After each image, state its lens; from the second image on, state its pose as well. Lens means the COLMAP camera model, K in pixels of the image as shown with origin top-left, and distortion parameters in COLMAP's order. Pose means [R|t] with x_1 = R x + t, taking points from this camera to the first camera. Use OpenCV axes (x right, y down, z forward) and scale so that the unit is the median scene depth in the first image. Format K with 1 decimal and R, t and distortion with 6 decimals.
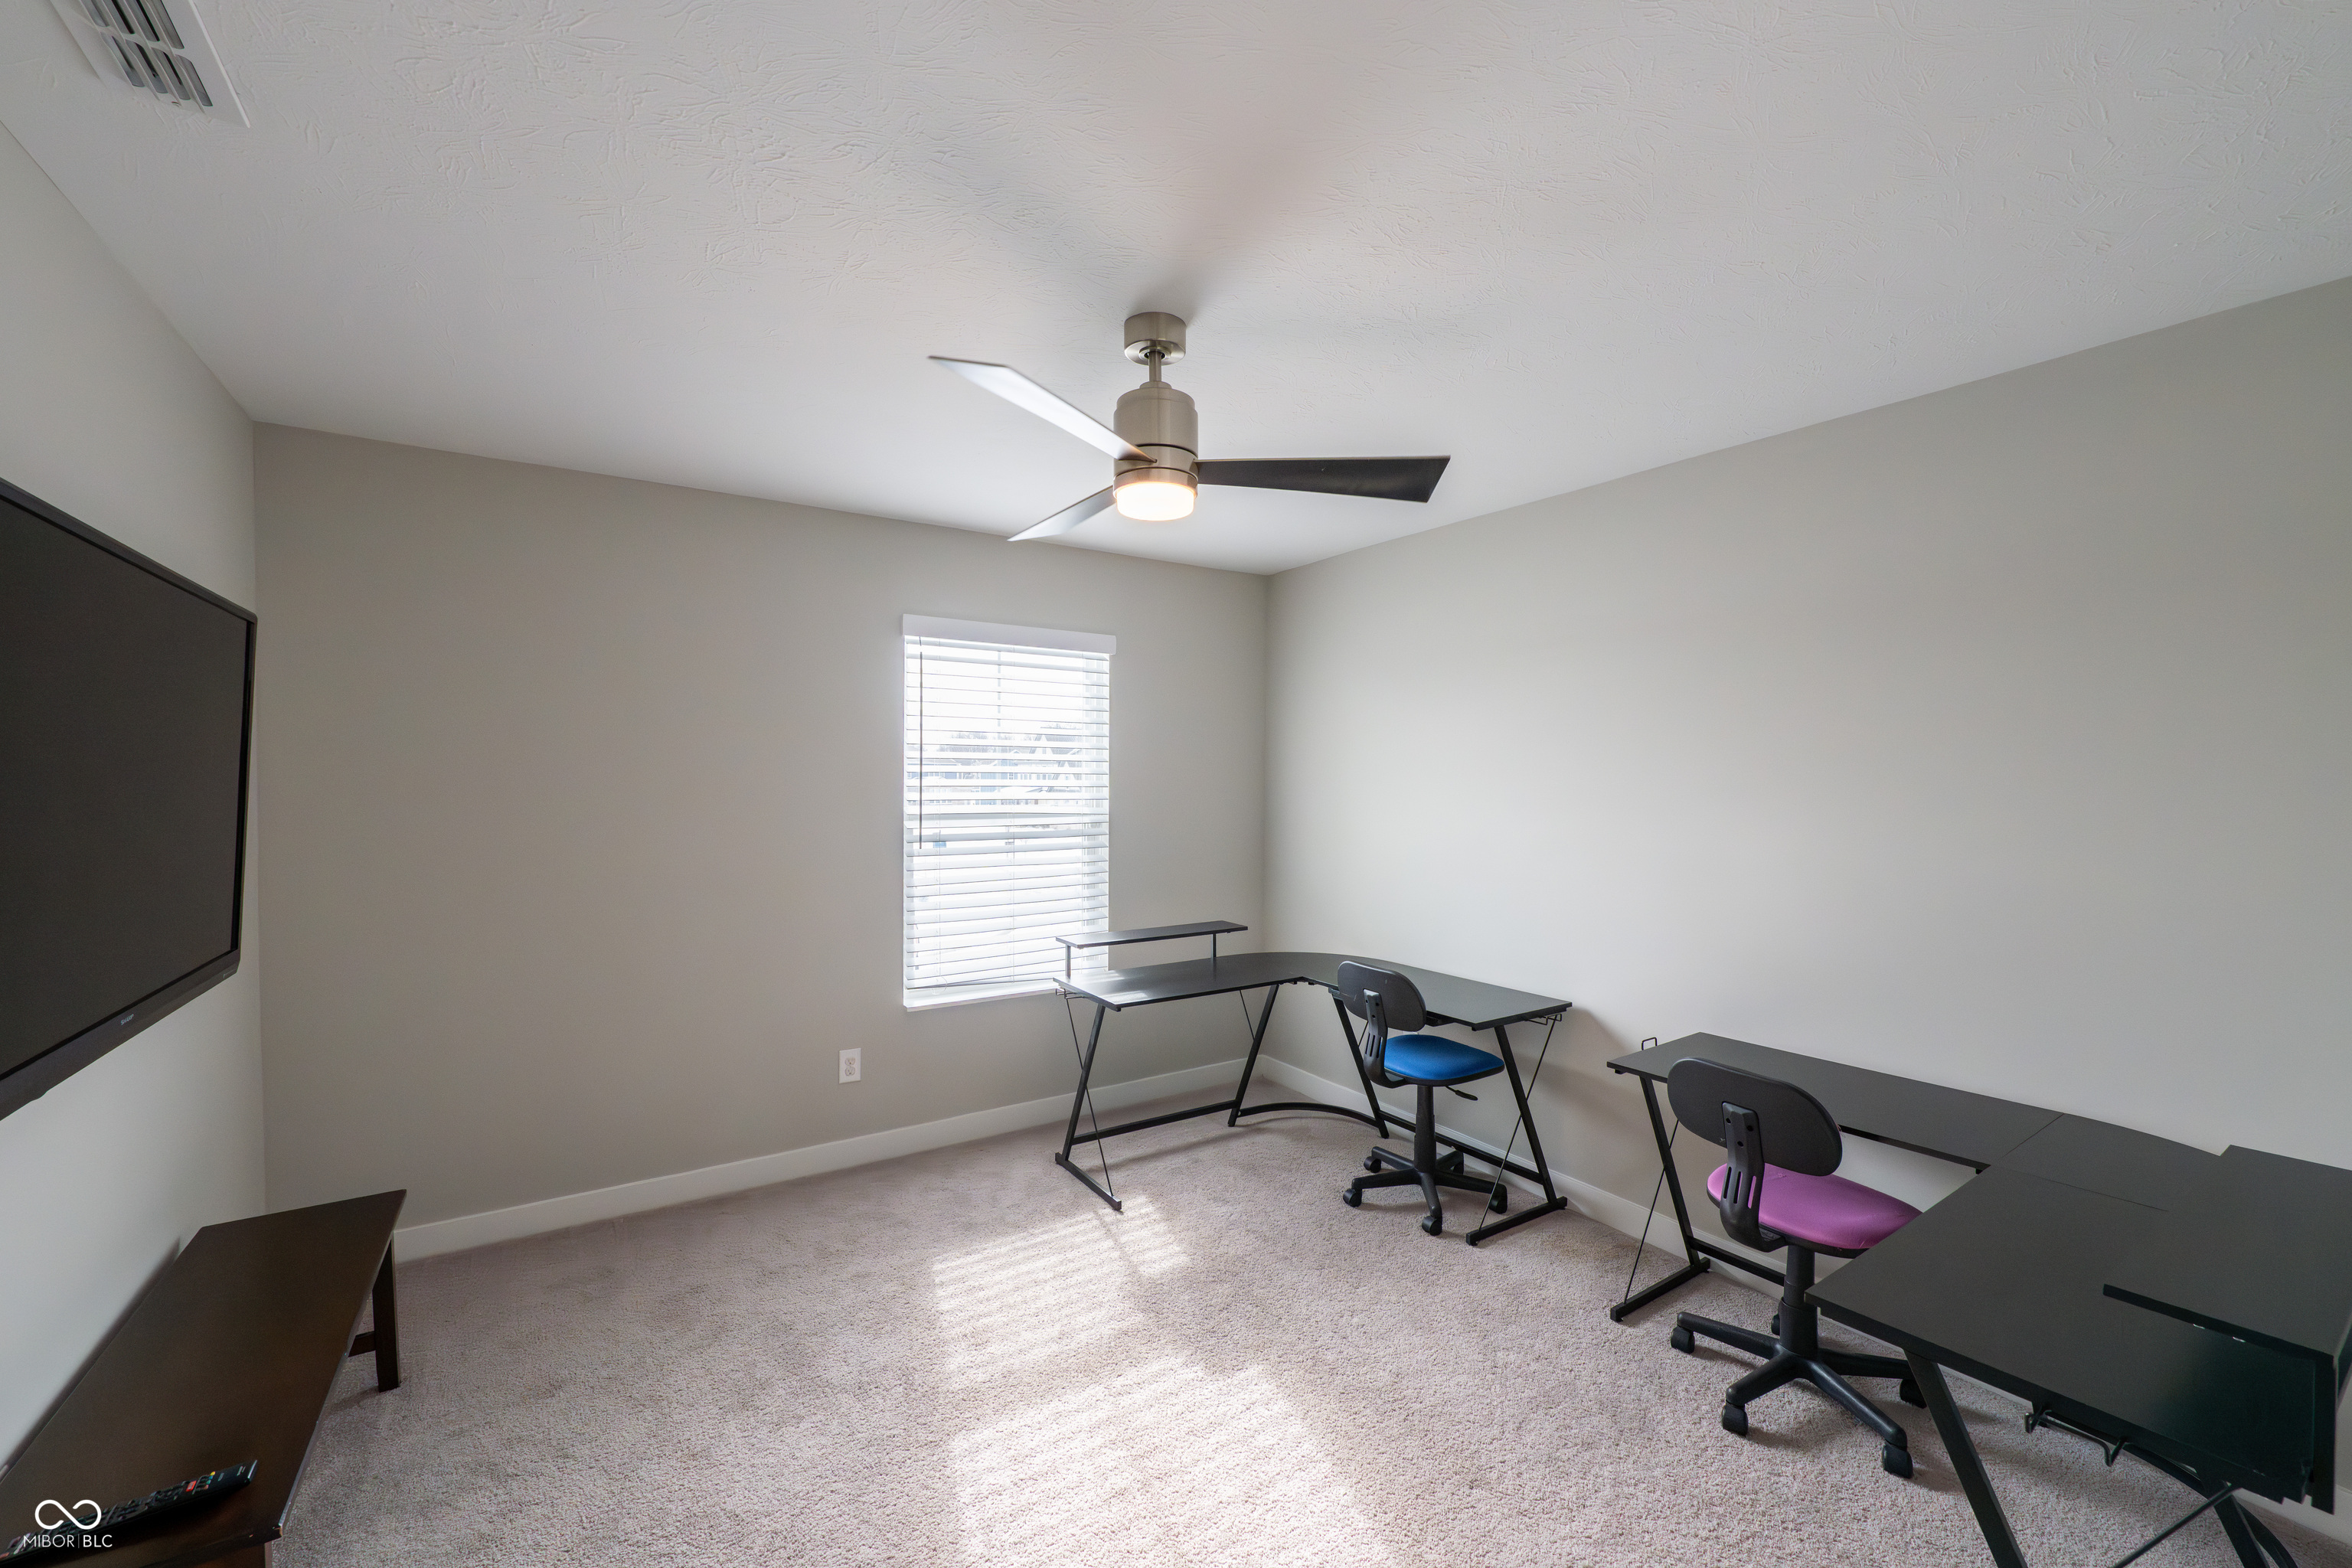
lens RADIAL K [[939.7, 0, 1197.5], [0, 939.7, 779.6], [0, 0, 1]] dist [-0.001336, -0.000259]
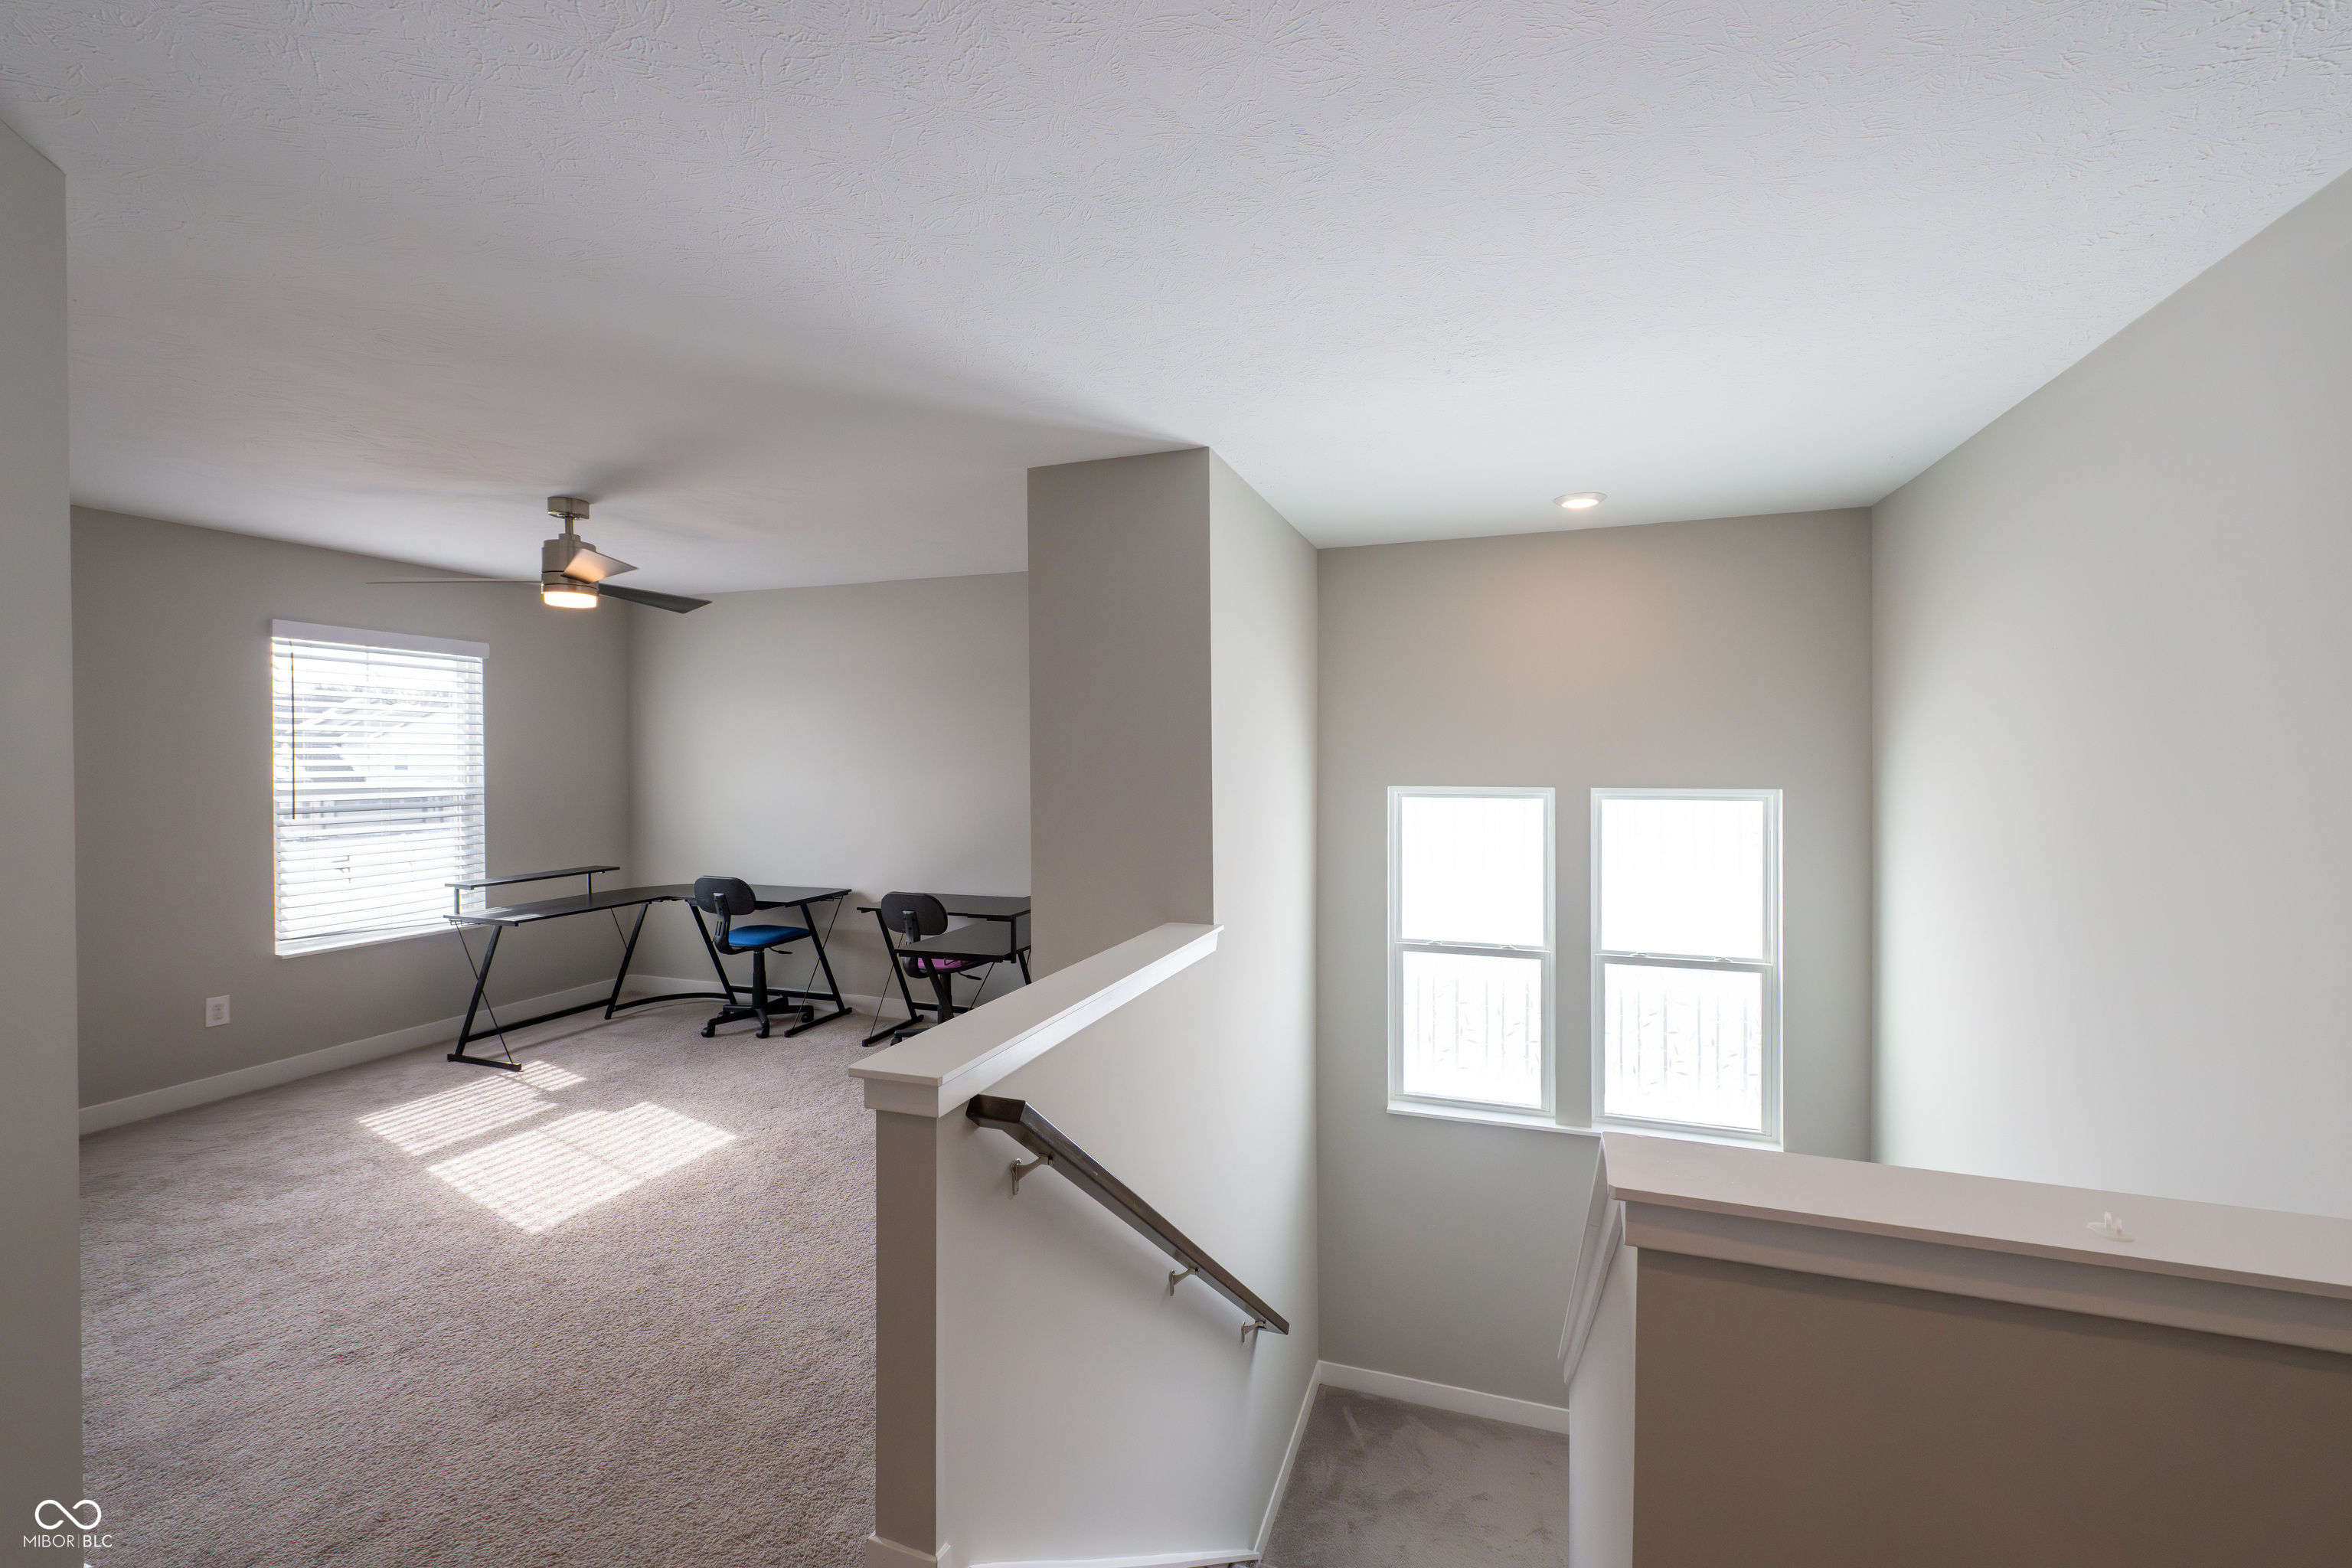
lens RADIAL K [[939.7, 0, 1197.5], [0, 939.7, 779.6], [0, 0, 1]] dist [-0.001336, -0.000259]
pose [[0.804189, -0.020927, 0.594006, -0.092580], [0.010215, 0.999719, 0.021390, 0.012186], [-0.594286, -0.011133, 0.804177, -0.692499]]
